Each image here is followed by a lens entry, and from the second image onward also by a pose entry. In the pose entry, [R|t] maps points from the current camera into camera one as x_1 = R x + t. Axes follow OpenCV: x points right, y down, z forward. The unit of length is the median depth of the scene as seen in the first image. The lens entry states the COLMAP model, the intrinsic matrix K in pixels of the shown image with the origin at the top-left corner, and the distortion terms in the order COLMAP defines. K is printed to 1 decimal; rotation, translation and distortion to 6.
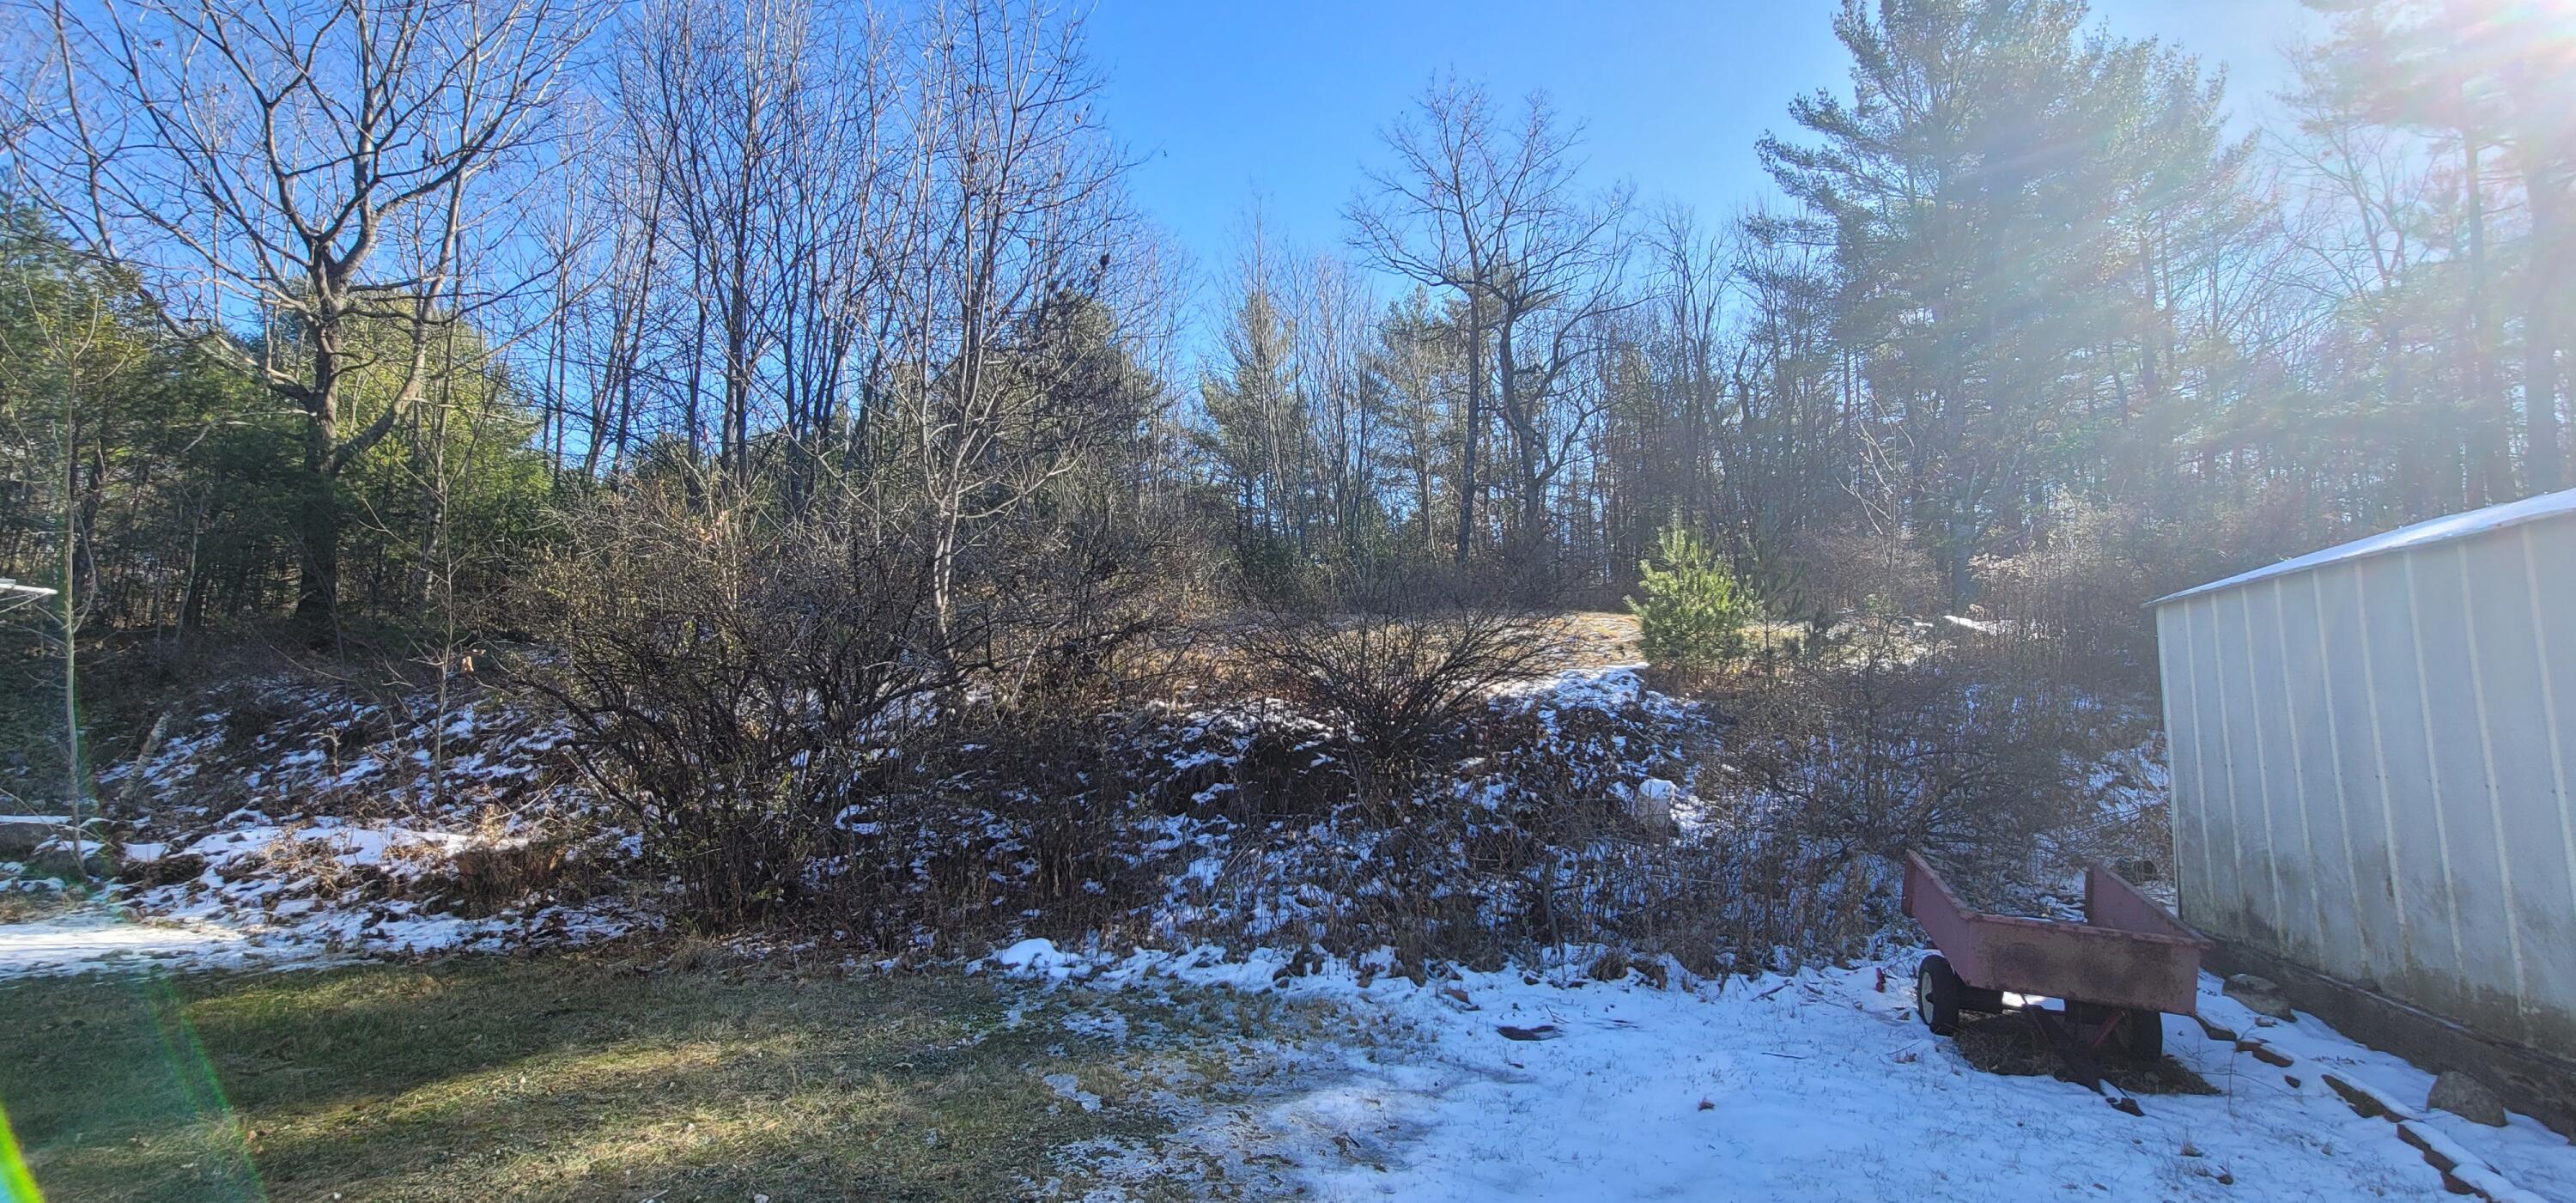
lens RADIAL K [[1048.0, 0, 1281.6], [0, 1048.0, 598.4], [0, 0, 1]] dist [-0.011784, 0.004961]
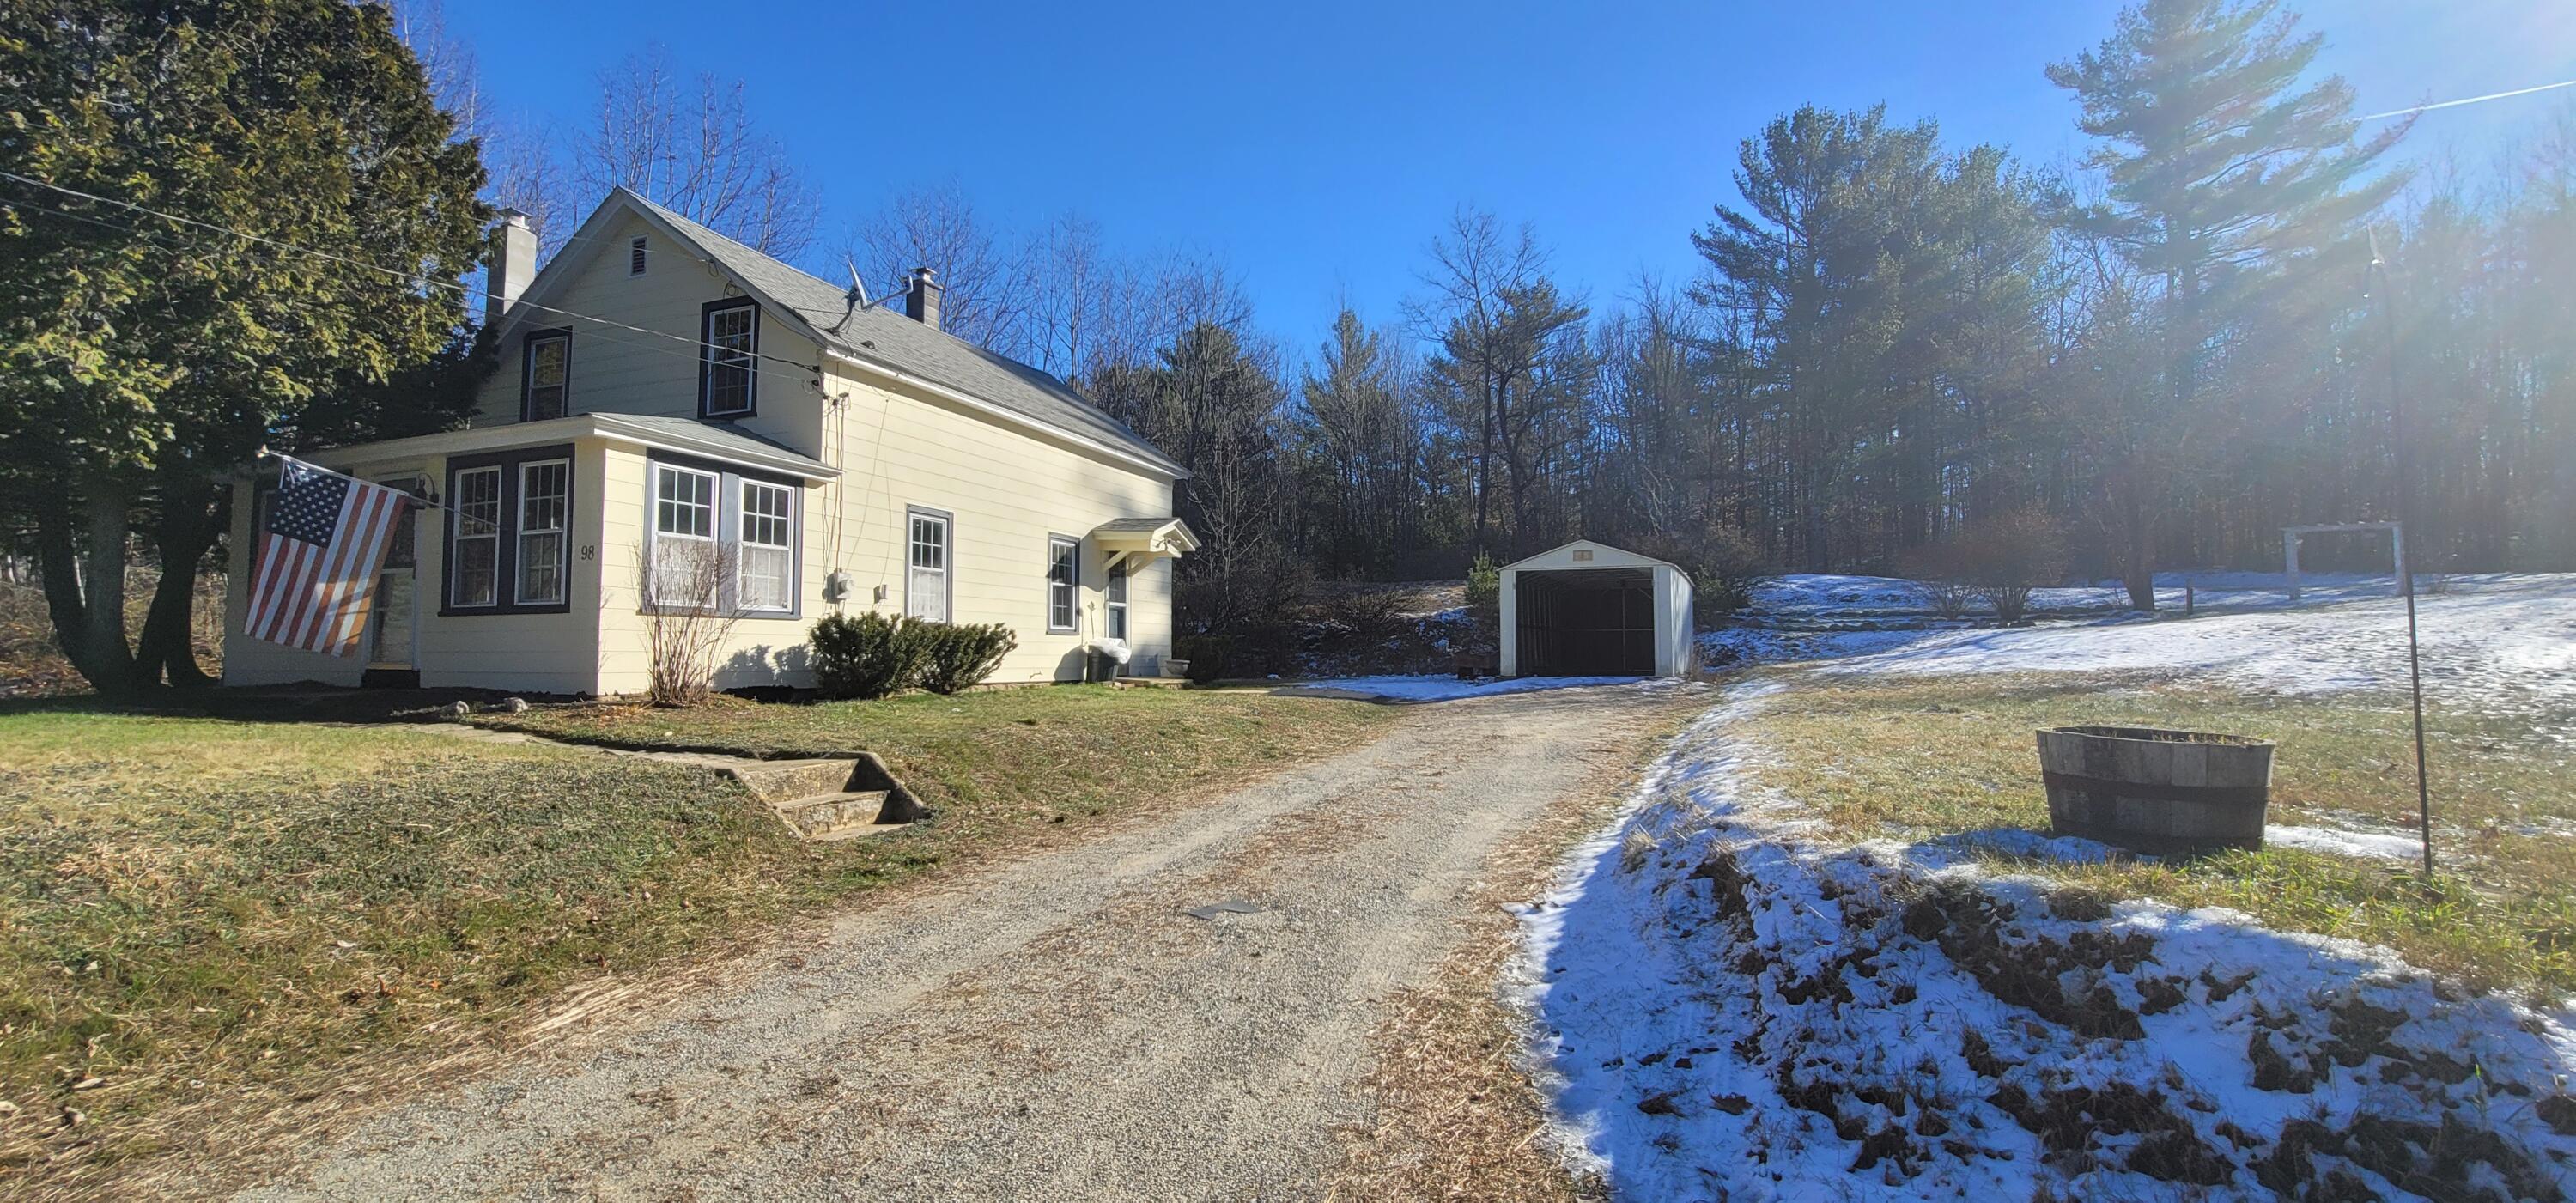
lens RADIAL K [[1047.5, 0, 1285.1], [0, 1047.5, 597.8], [0, 0, 1]] dist [-0.010038, 0.002378]
pose [[0.994942, -0.018685, -0.098701, 0.153122], [0.023927, 0.998350, 0.052196, -0.132689], [0.097563, -0.054294, 0.993747, -2.074414]]
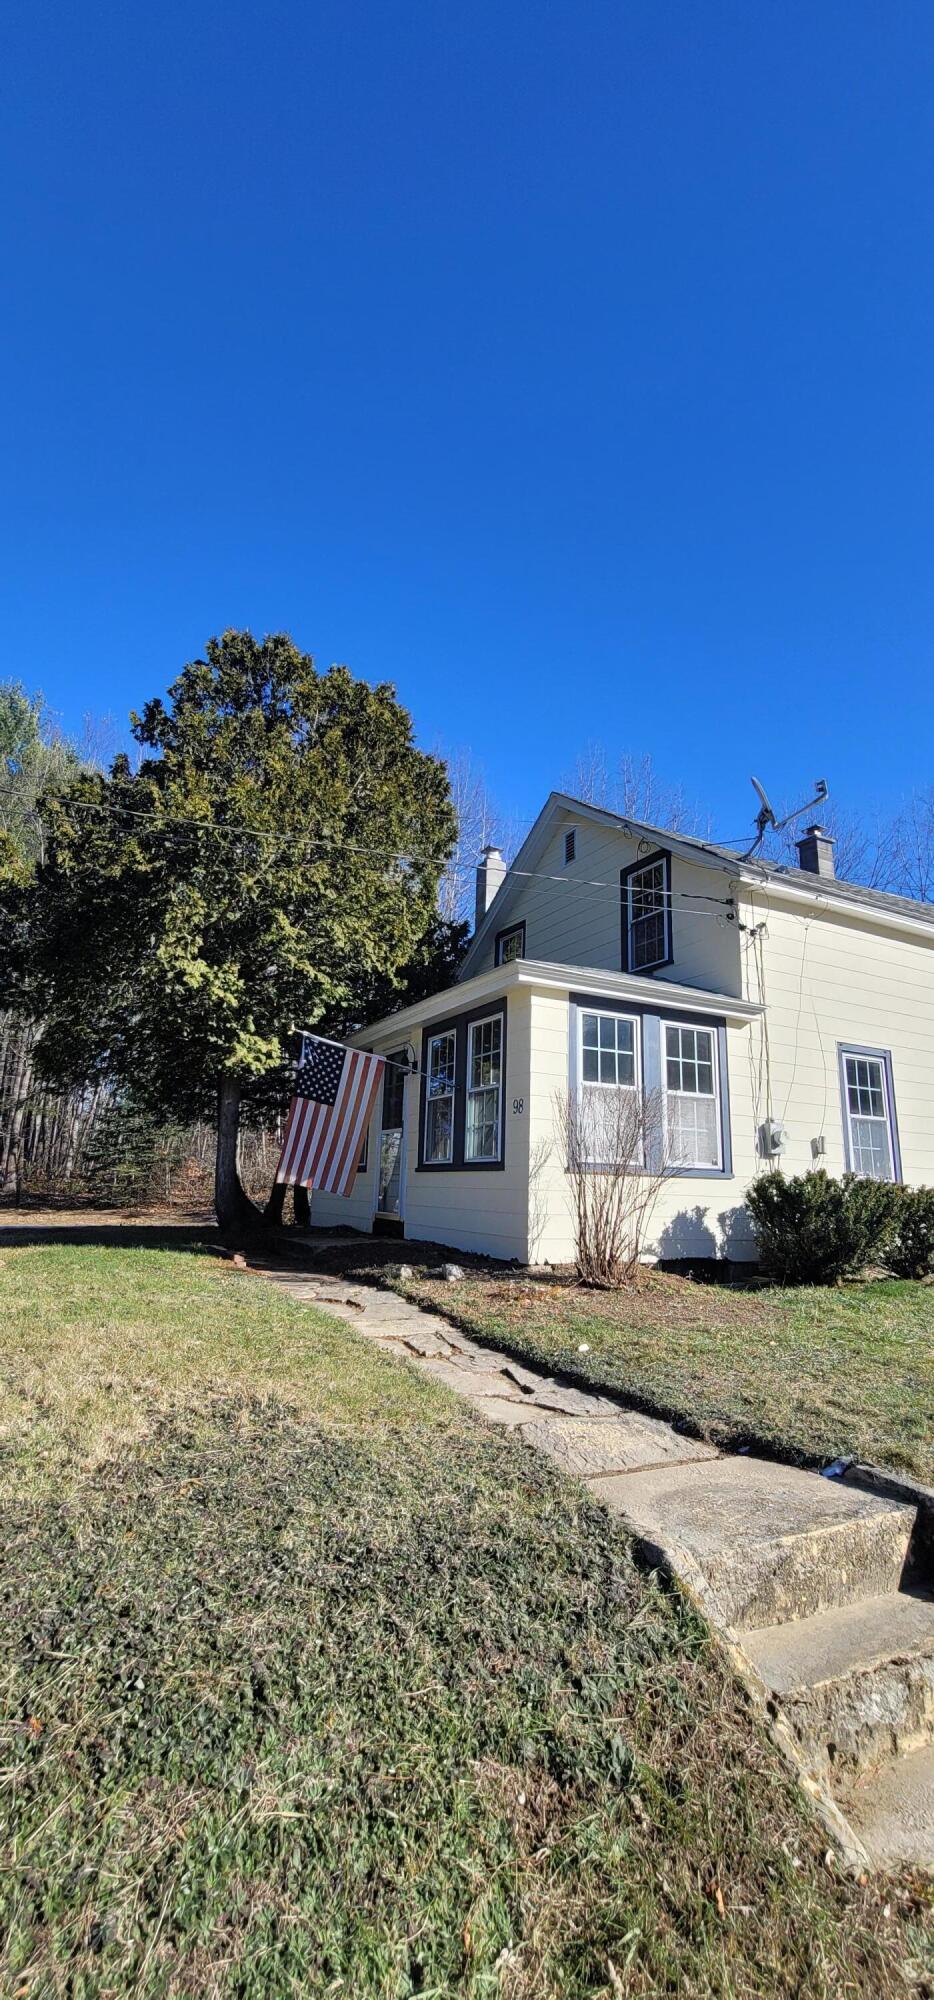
lens RADIAL K [[813.3, 0, 472.3], [0, 813.3, 997.3], [0, 0, 1]] dist [-0.010038, 0.002378]
pose [[0.687014, -0.159590, -0.708903, -0.111278], [0.058122, 0.984527, -0.165312, -0.116277], [0.724316, 0.072369, 0.685659, -1.668260]]
